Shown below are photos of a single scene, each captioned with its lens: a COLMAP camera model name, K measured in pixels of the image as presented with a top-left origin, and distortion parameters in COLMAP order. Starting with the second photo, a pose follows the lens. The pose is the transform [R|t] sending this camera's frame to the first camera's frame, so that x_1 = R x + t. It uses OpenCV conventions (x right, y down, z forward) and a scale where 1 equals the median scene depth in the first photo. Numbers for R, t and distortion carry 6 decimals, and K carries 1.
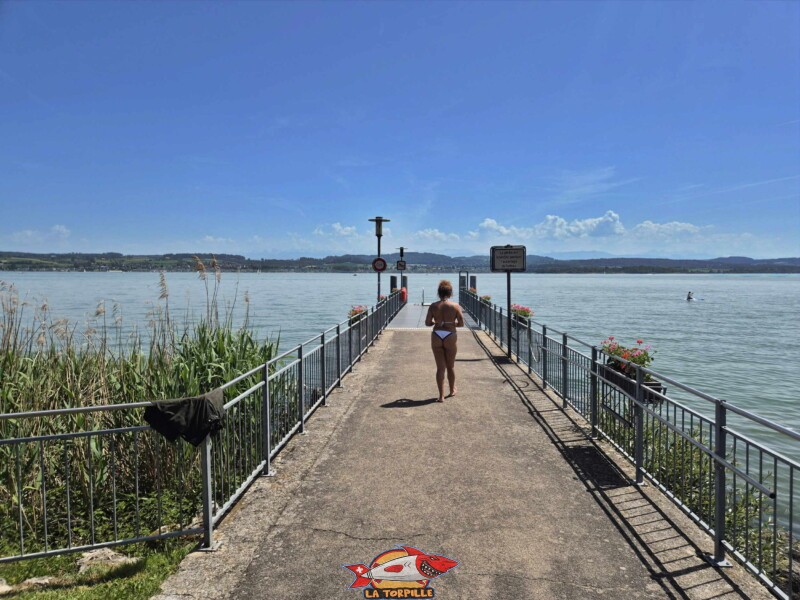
lens RADIAL K [[594.8, 0, 400.0], [0, 594.8, 300.0], [0, 0, 1]] dist [0.000615, 0.004933]
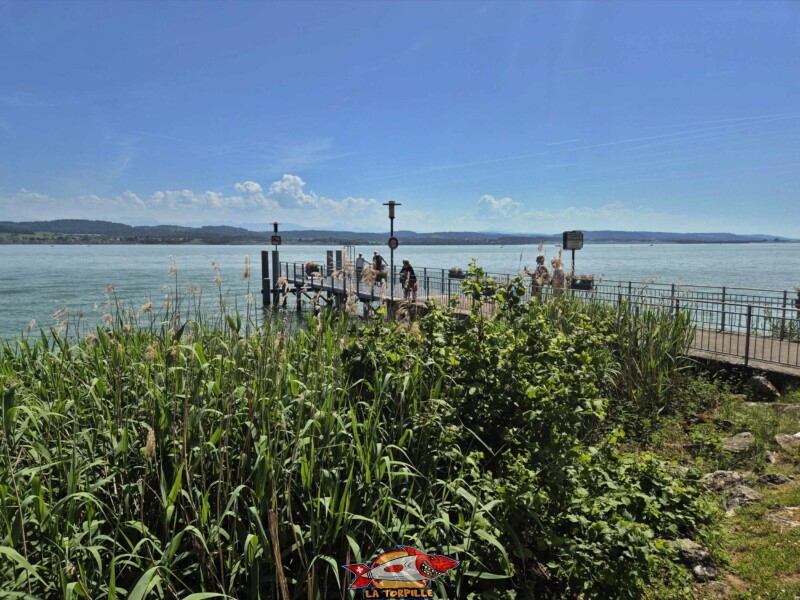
lens RADIAL K [[640.3, 0, 400.0], [0, 640.3, 300.0], [0, 0, 1]] dist [0.105242, 0.000017]
pose [[0.877659, -0.039792, 0.477630, -0.166783], [0.021043, 0.998786, 0.044543, -0.000529], [-0.478823, -0.029043, 0.877431, -0.031231]]
